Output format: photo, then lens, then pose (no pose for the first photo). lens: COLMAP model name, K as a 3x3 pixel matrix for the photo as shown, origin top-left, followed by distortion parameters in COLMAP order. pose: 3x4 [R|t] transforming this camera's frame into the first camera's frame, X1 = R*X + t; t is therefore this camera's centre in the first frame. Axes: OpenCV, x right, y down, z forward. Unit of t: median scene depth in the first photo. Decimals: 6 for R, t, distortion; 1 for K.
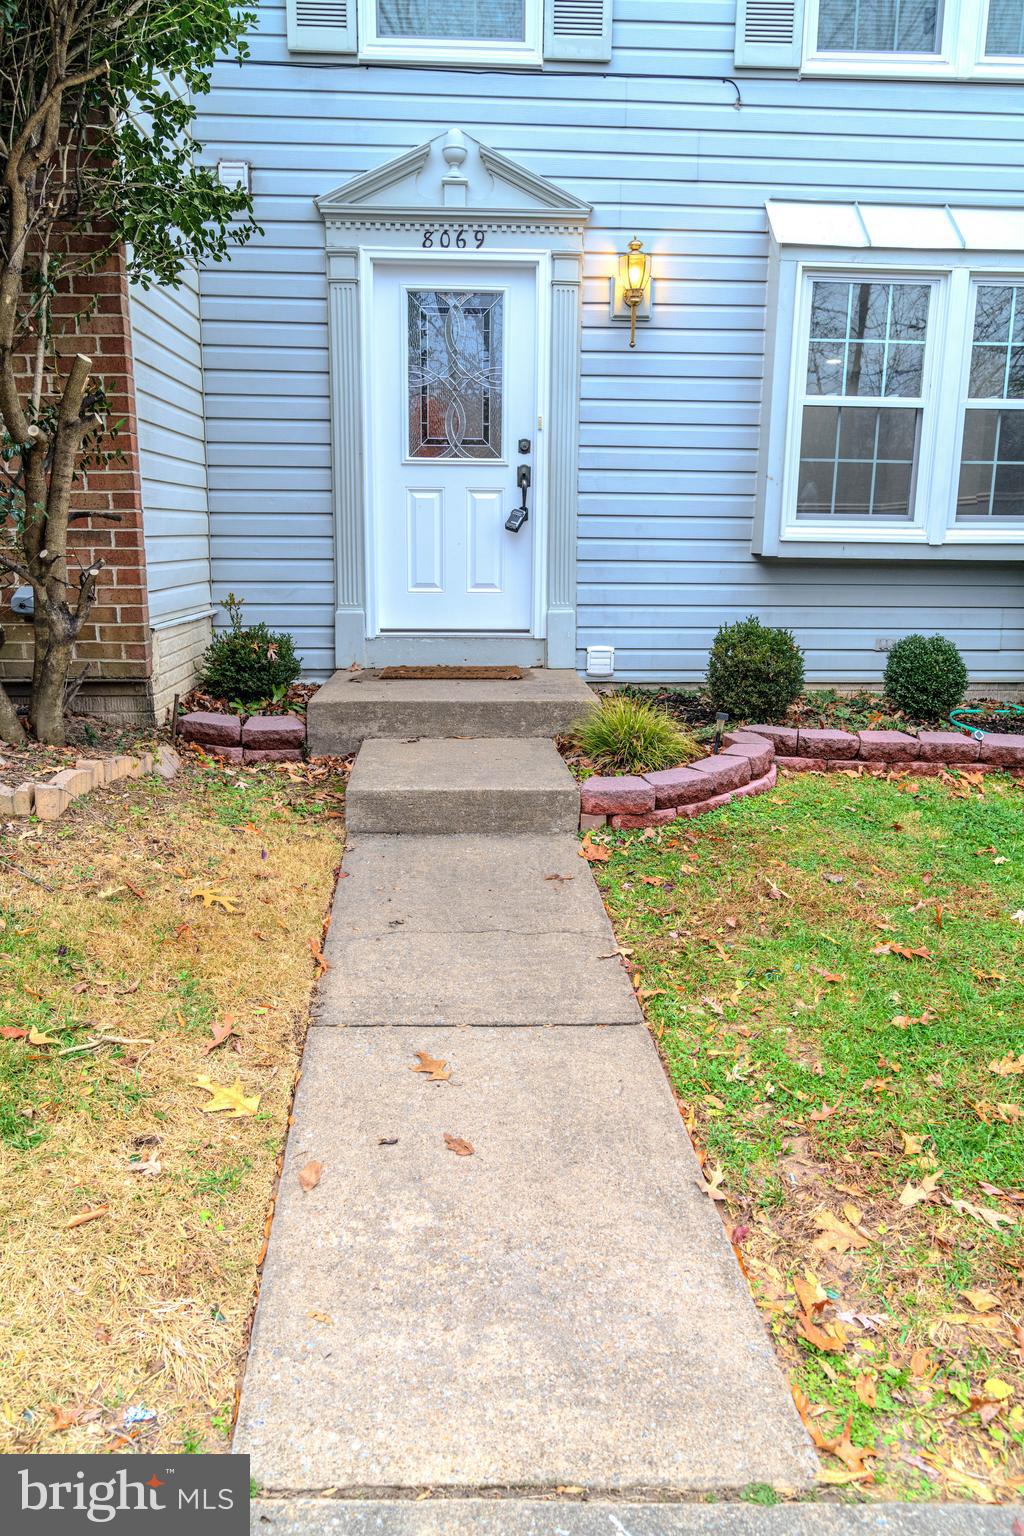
lens RADIAL K [[1043.3, 0, 512.0], [0, 1043.3, 768.0], [0, 0, 1]] dist [-0.017267, 0.005181]
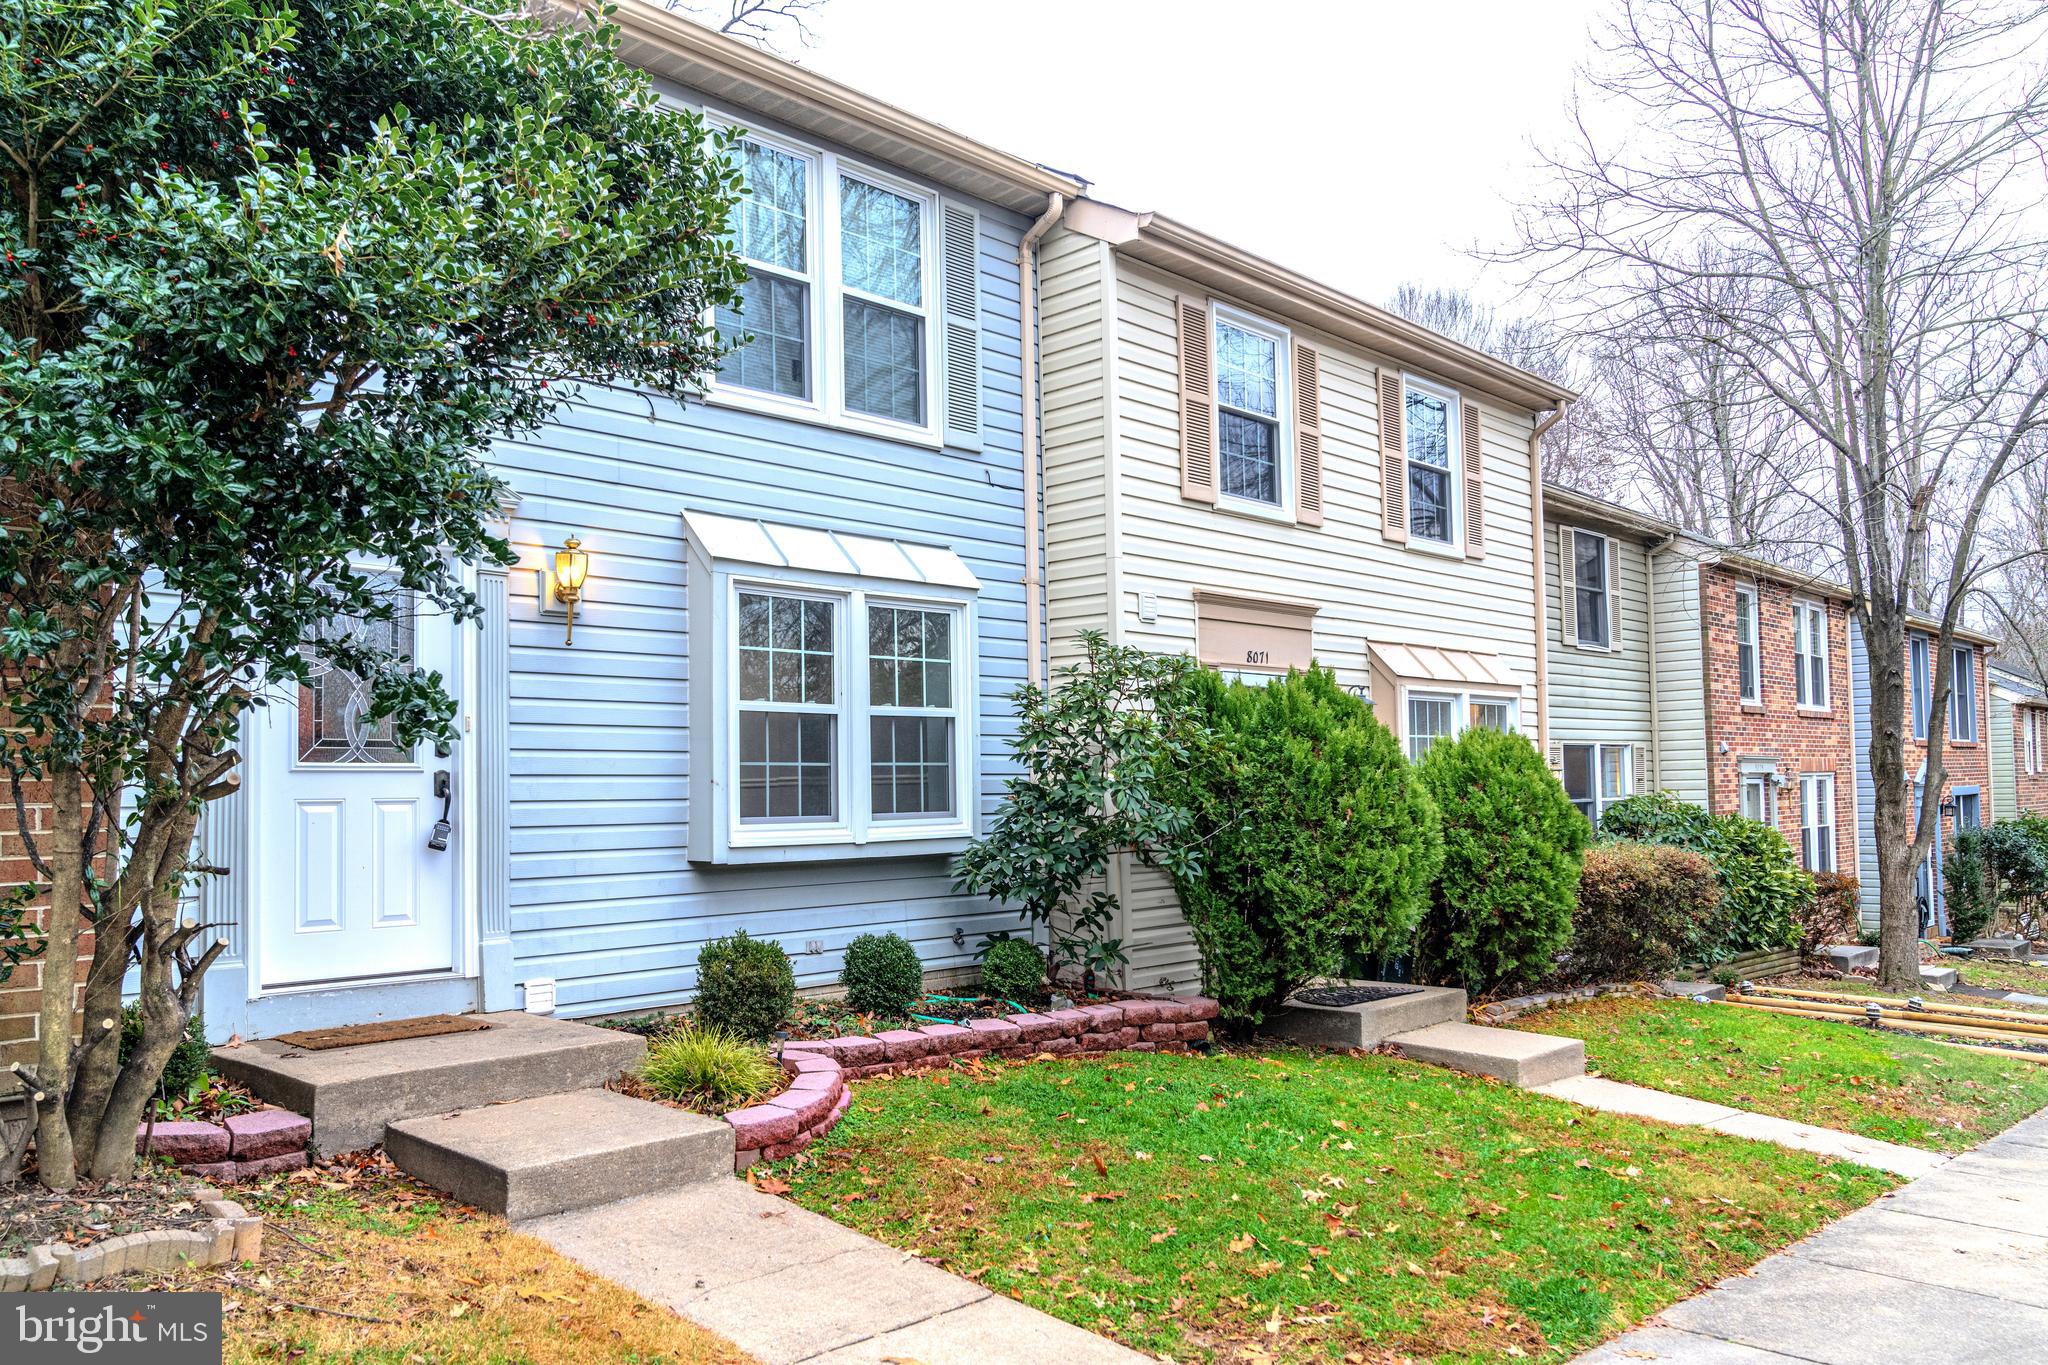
lens RADIAL K [[1490.5, 0, 1015.0], [0, 1490.5, 730.8], [0, 0, 1]] dist [-0.018262, -0.002139]
pose [[0.733359, 0.009090, 0.679781, -0.491680], [0.167450, 0.966690, -0.193574, -0.015881], [-0.658897, 0.255788, 0.707409, -0.160602]]
